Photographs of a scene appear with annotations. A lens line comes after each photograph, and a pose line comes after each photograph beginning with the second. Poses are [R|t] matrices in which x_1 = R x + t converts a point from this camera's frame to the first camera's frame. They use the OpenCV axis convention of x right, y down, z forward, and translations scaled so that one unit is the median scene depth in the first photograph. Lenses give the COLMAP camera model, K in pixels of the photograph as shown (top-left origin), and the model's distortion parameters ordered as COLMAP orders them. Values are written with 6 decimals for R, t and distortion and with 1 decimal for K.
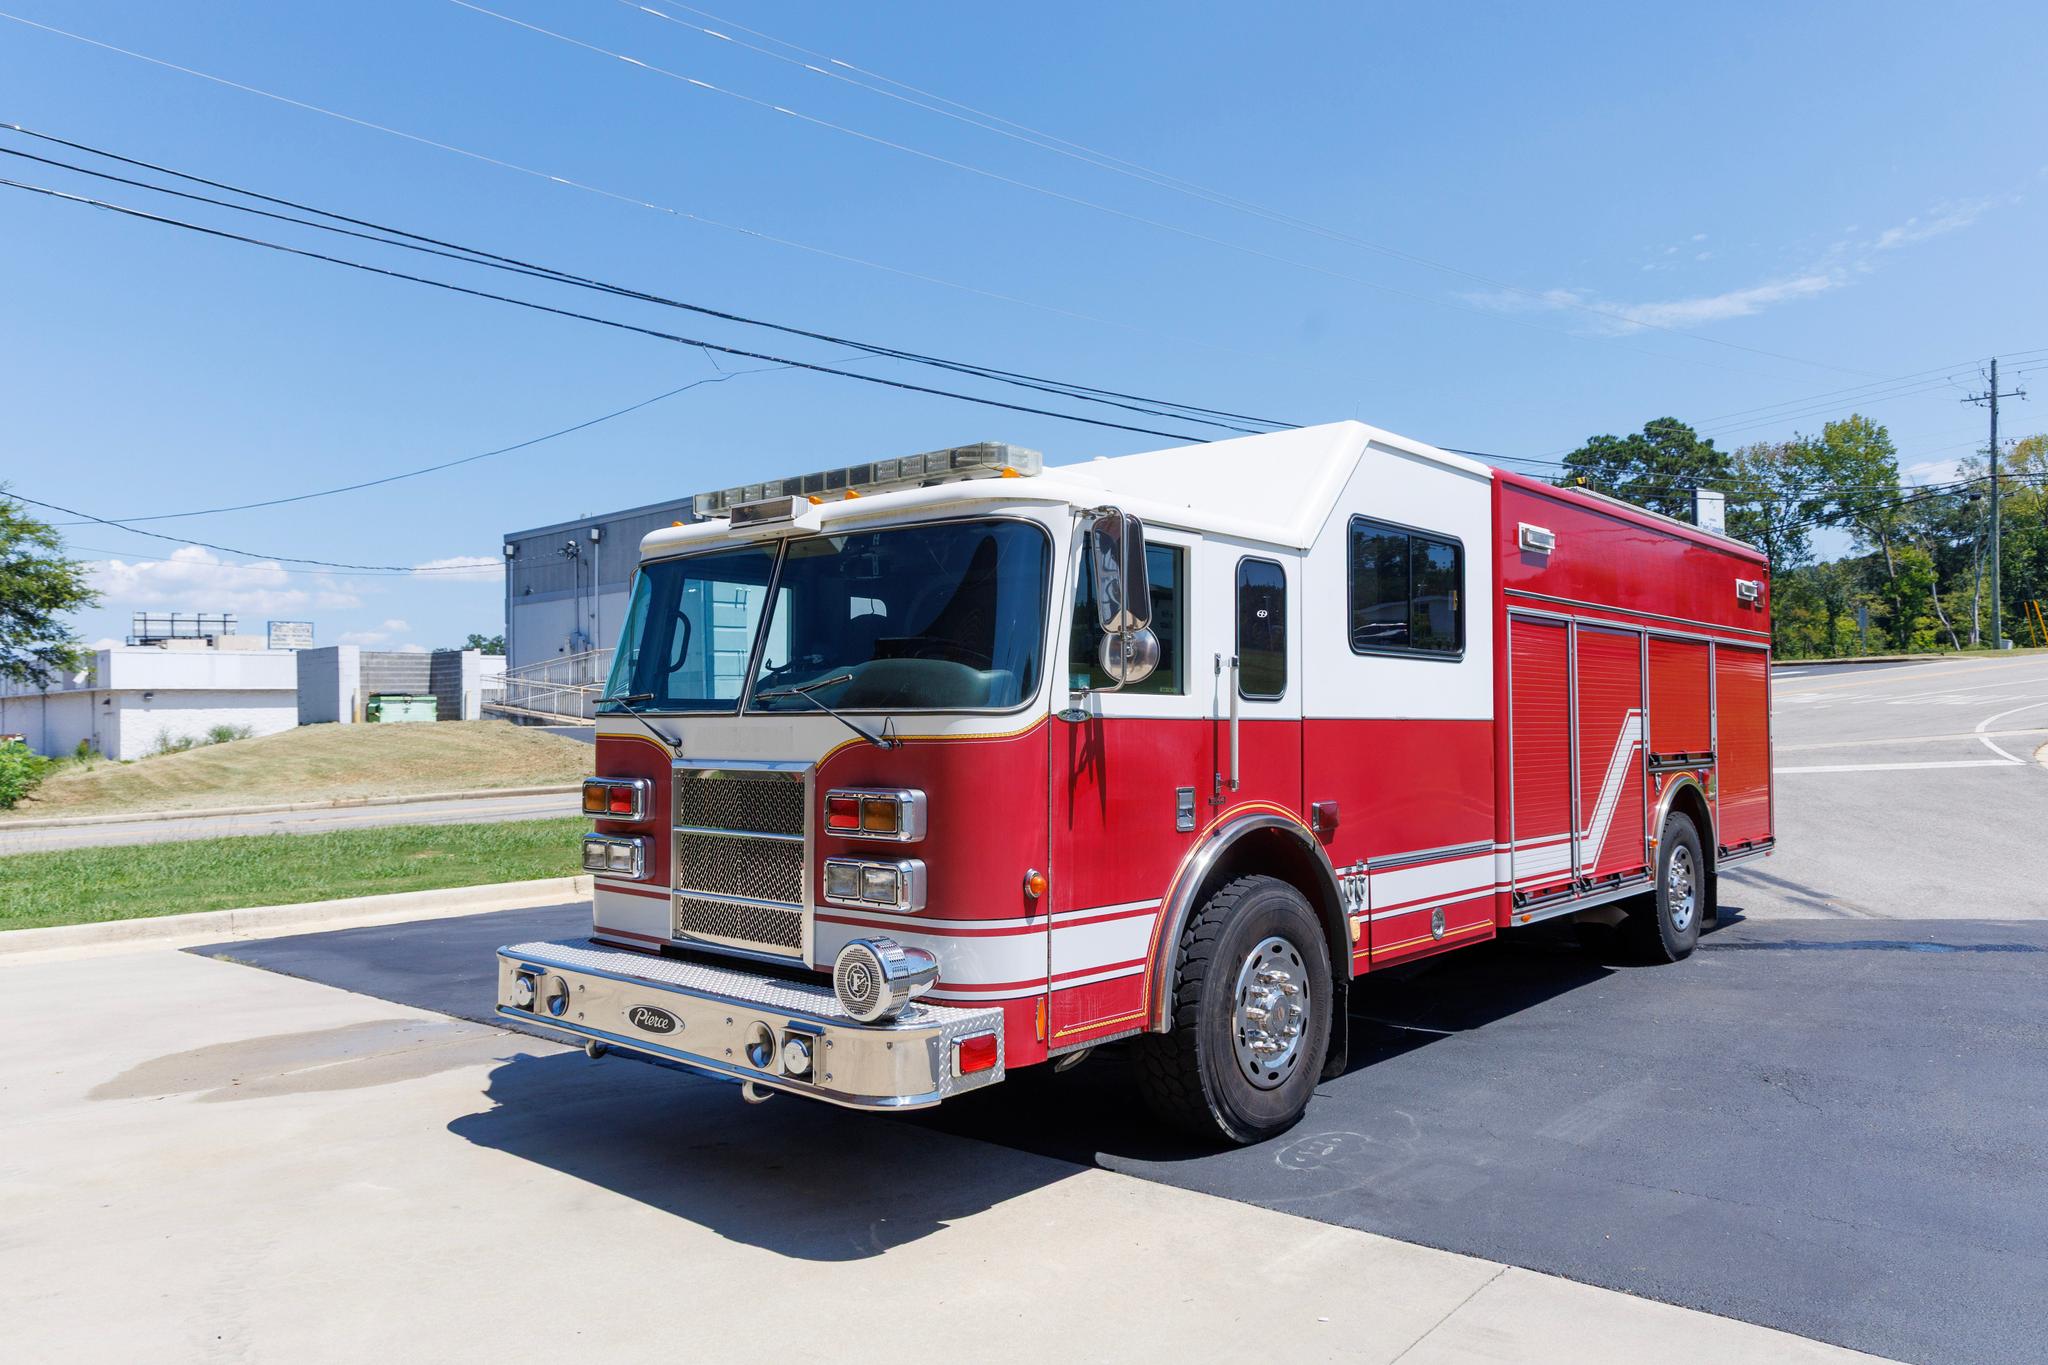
lens RADIAL K [[1394.2, 0, 1020.1], [0, 1394.2, 687.2], [0, 0, 1]] dist [0.018752, -0.007667]
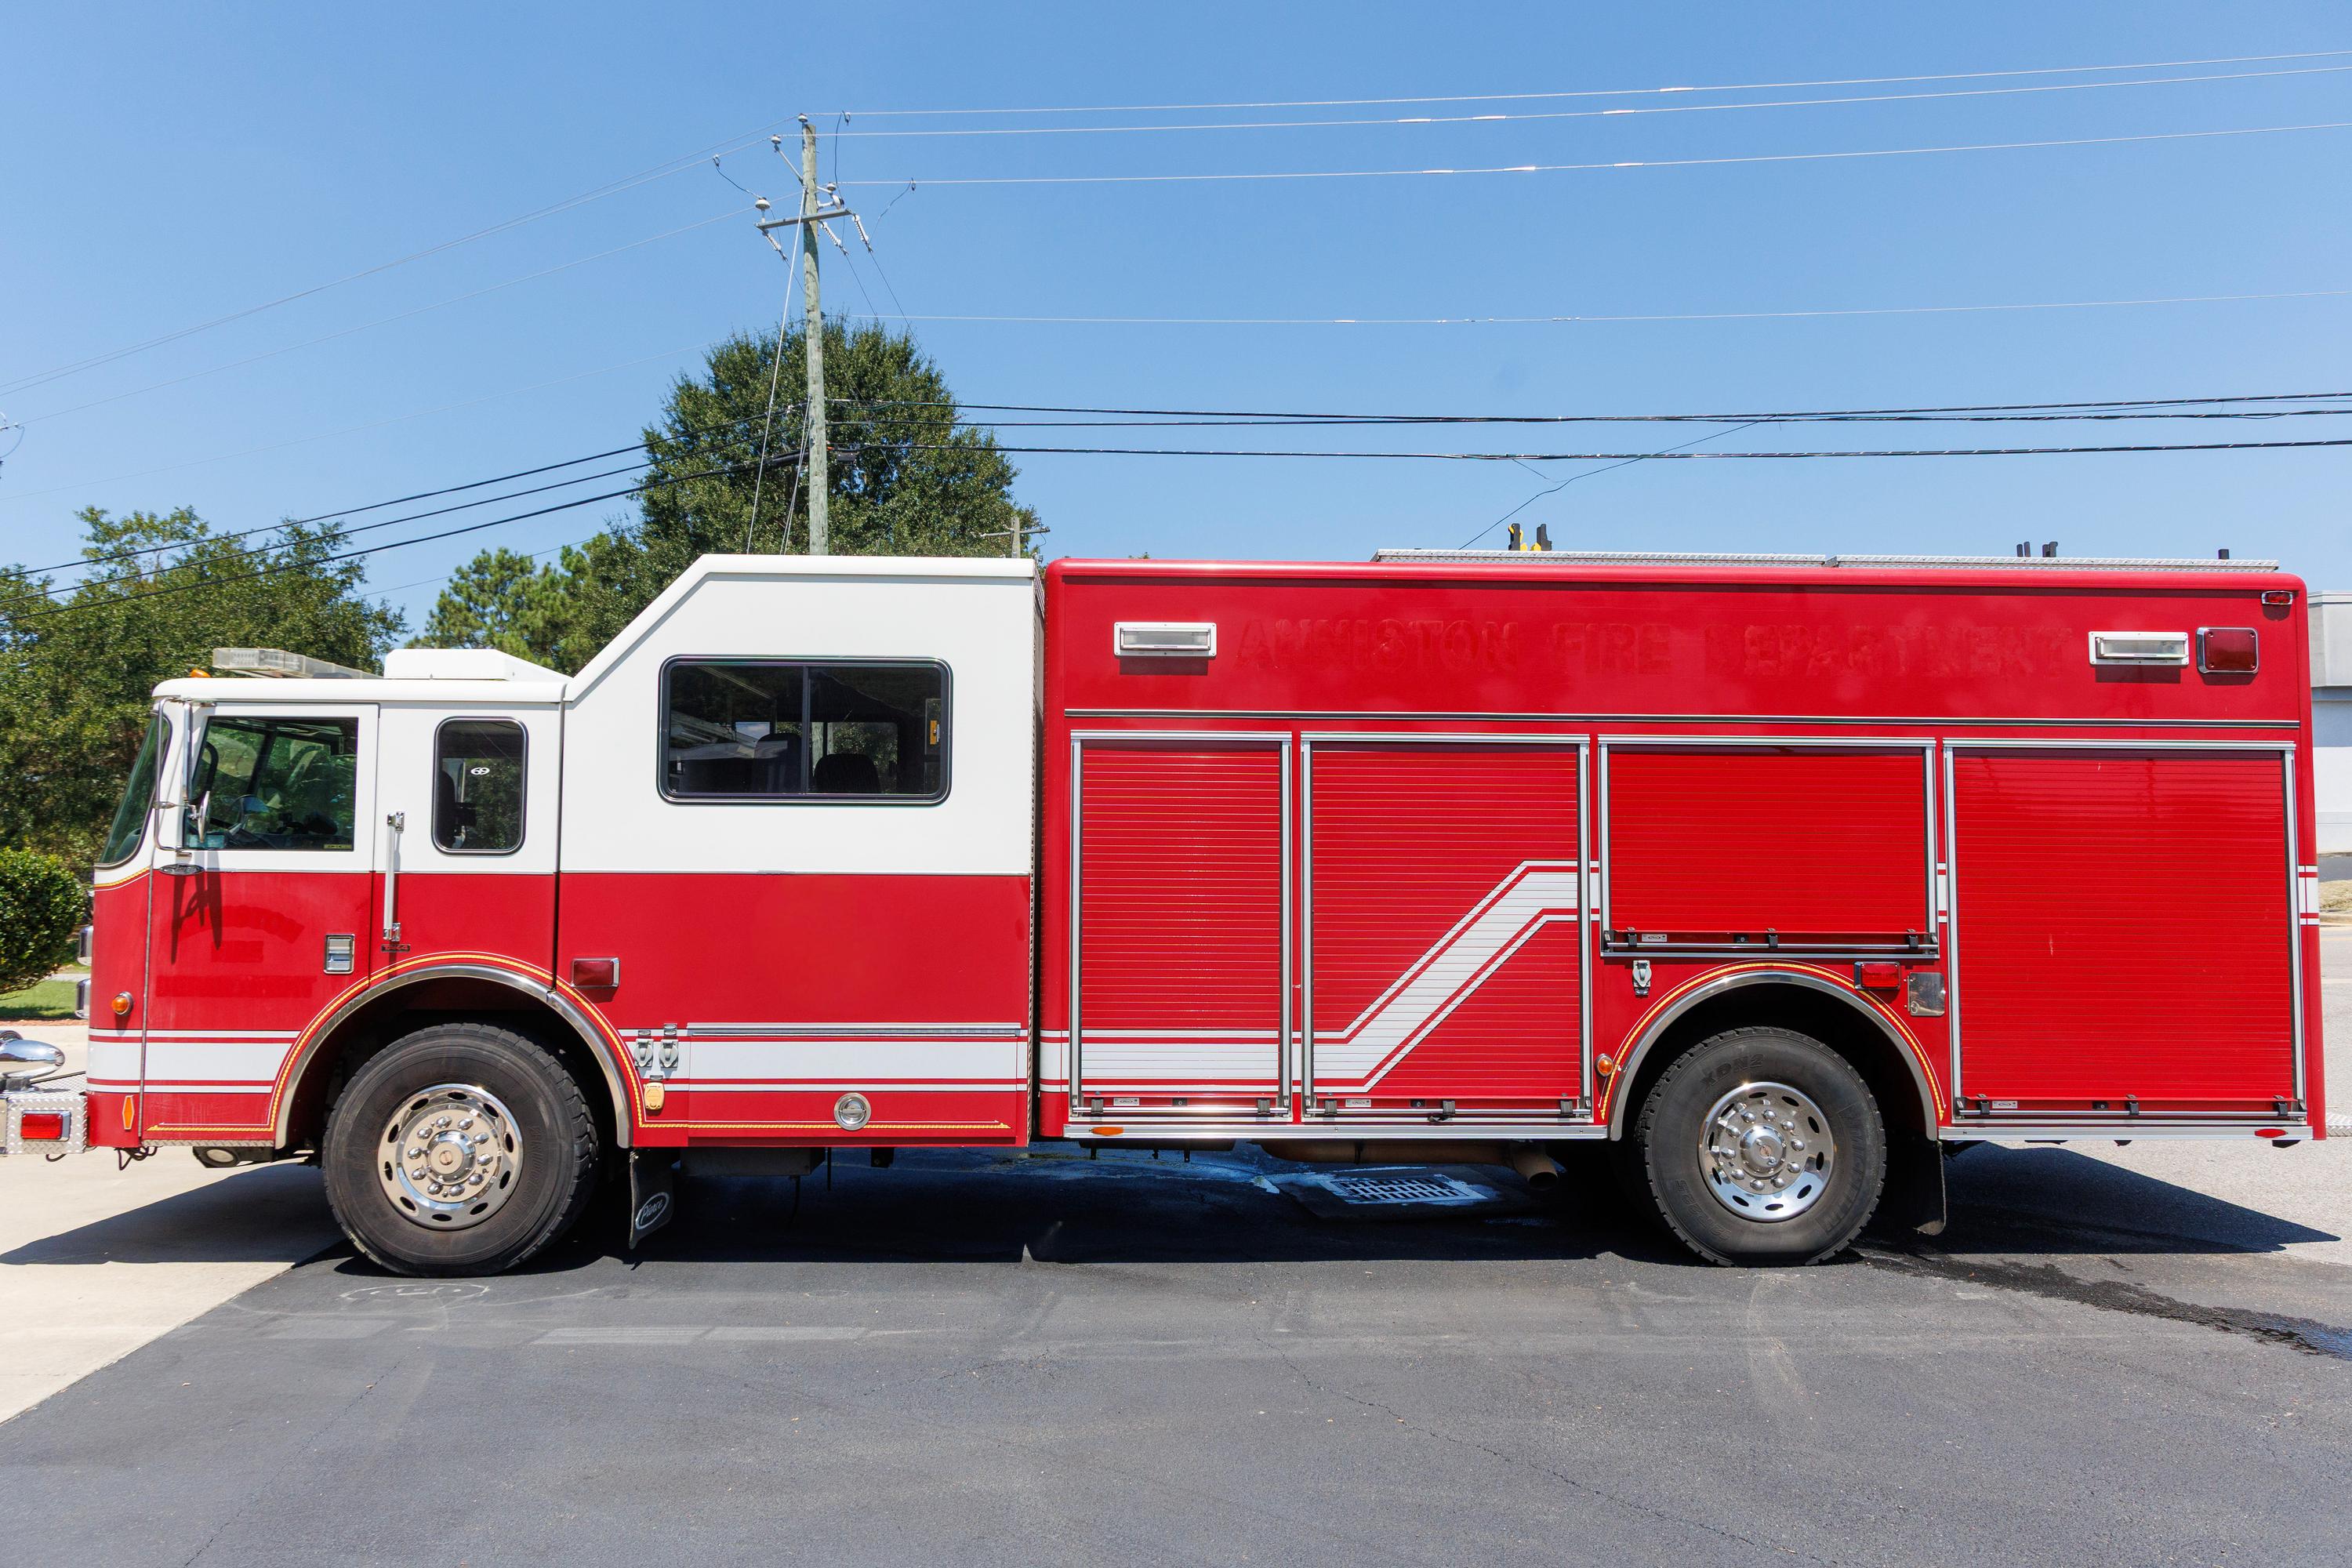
lens RADIAL K [[1576.4, 0, 1176.0], [0, 1576.4, 784.0], [0, 0, 1]] dist [0.000307, -0.001228]
pose [[0.690453, -0.037725, -0.722393, 1.463736], [0.015759, 0.999187, -0.037117, 0.009038], [0.723206, 0.014244, 0.690486, 0.601961]]
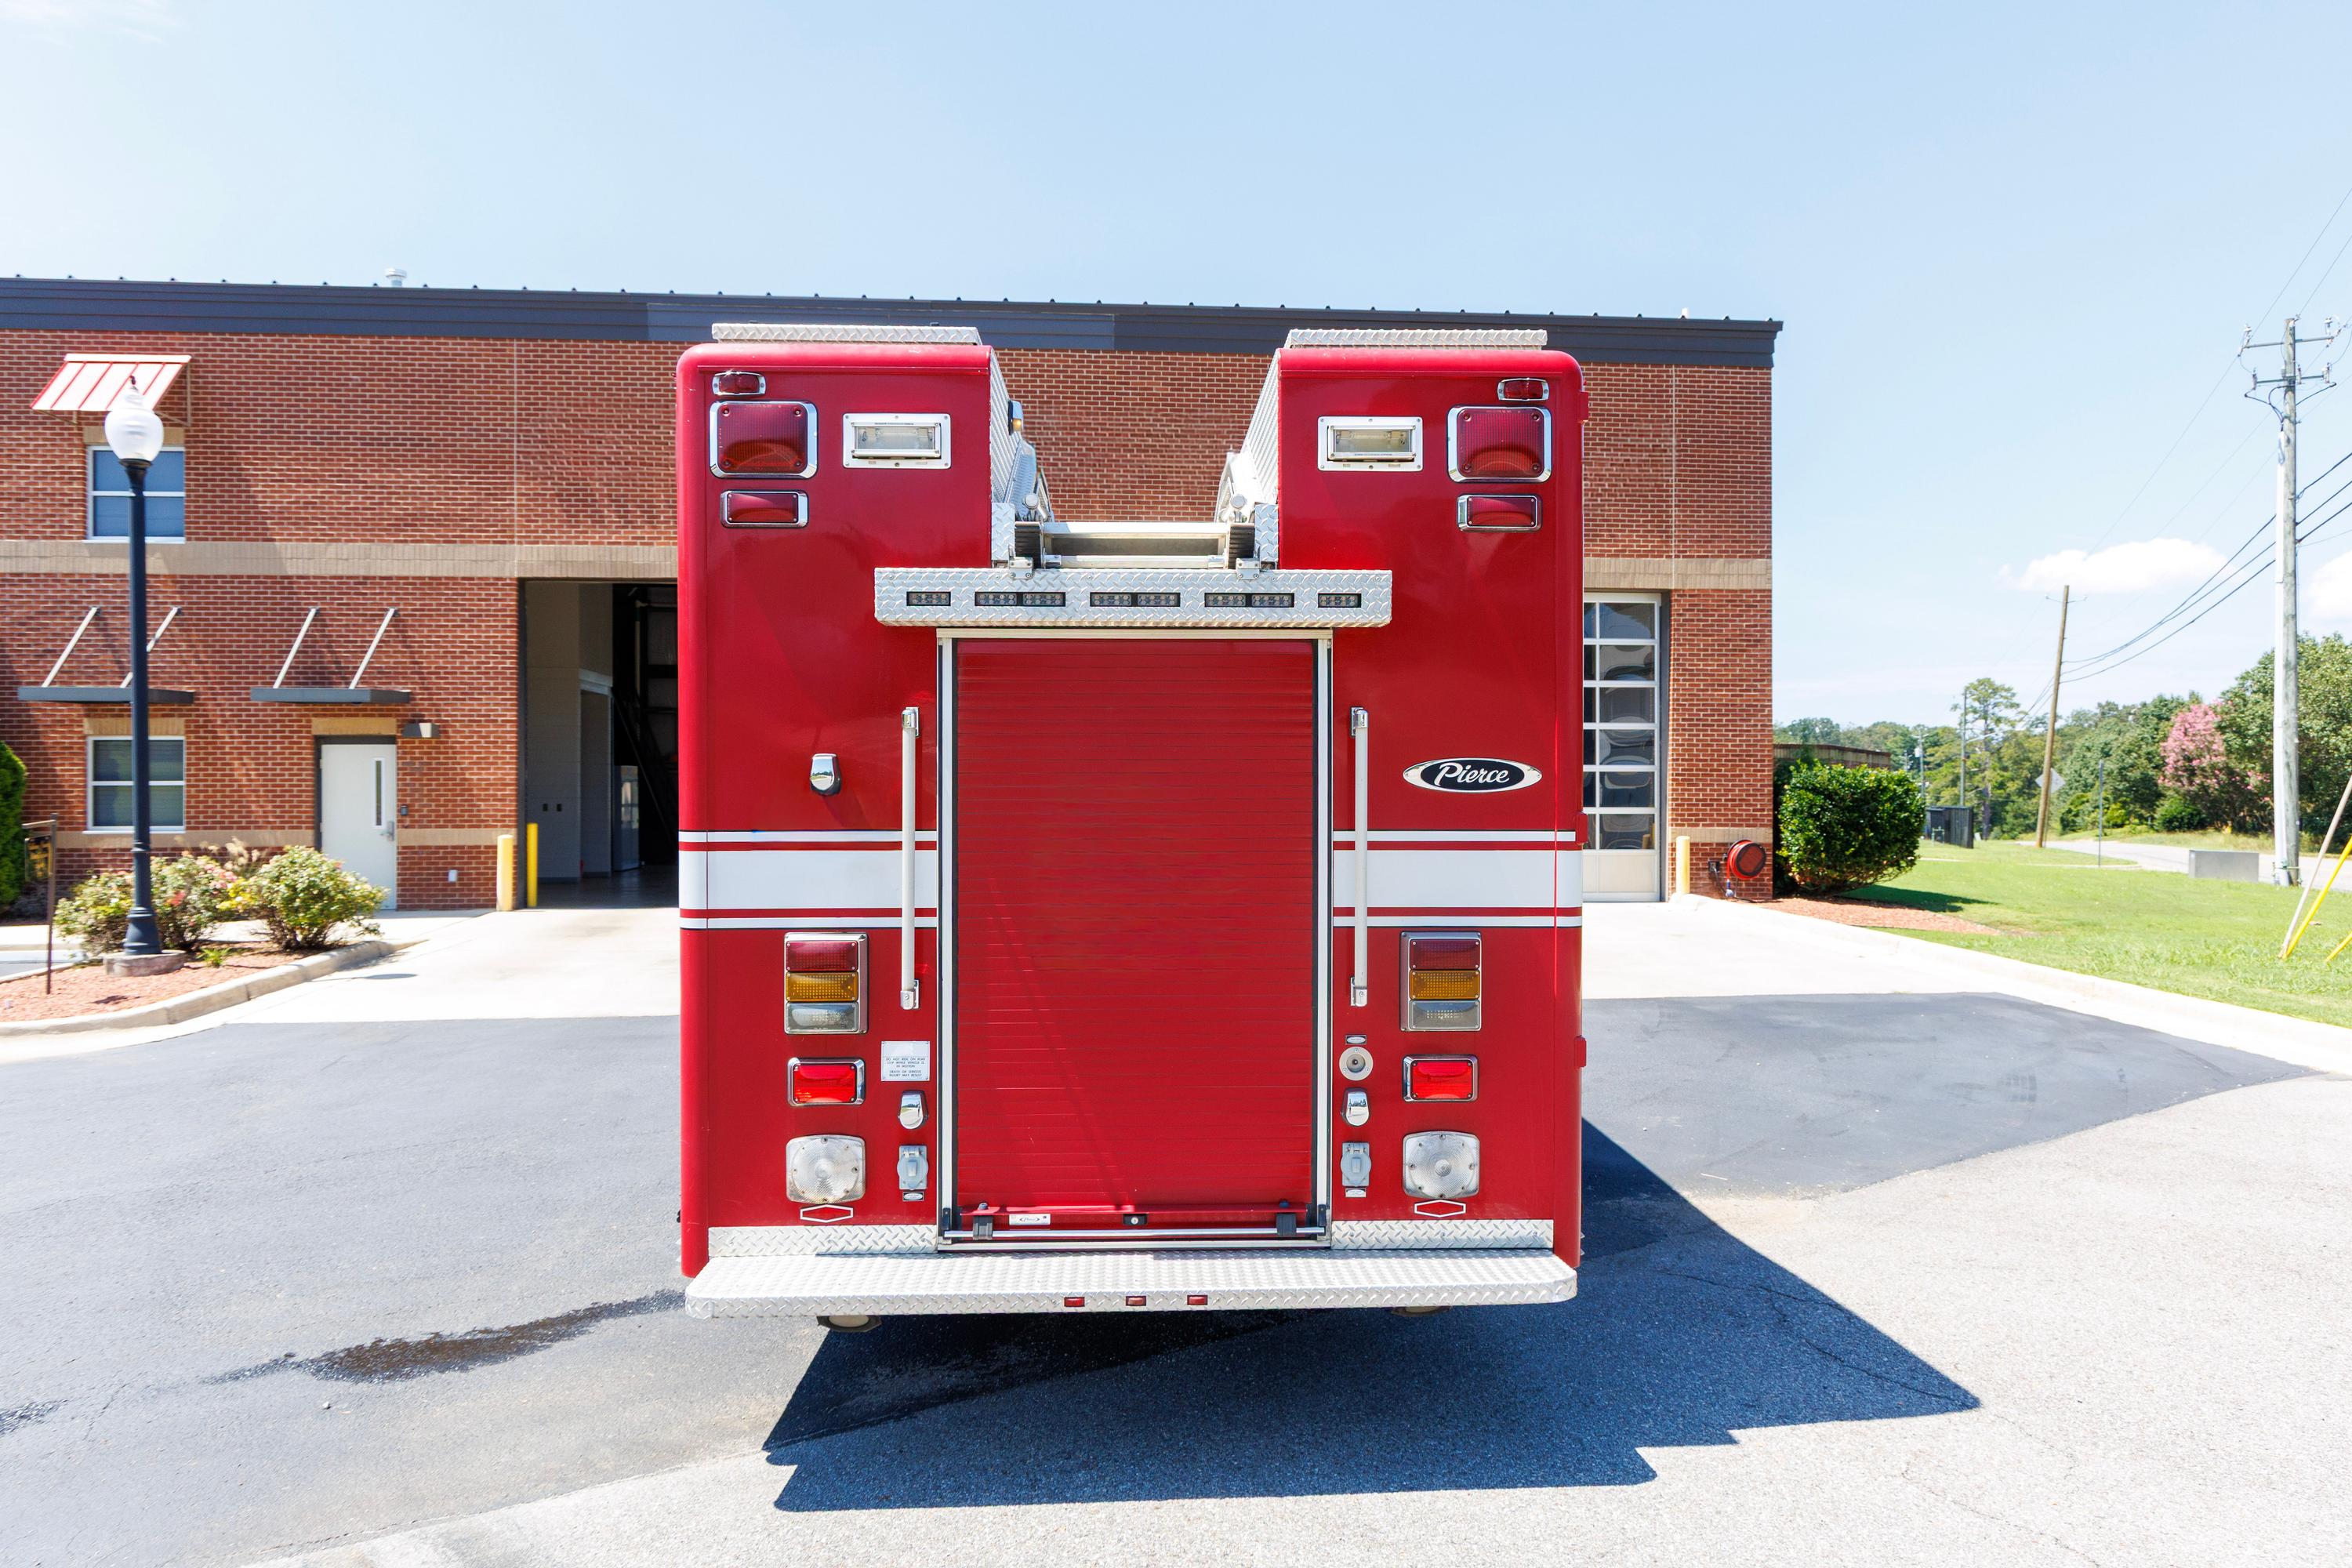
lens RADIAL K [[1631.4, 0, 1207.3], [0, 1631.4, 787.1], [0, 0, 1]] dist [0.009341, 0.003121]
pose [[-0.715209, 0.013020, -0.698790, 1.539861], [0.028455, 0.999540, -0.010500, 0.036804], [0.698331, -0.027394, -0.715250, 2.962212]]
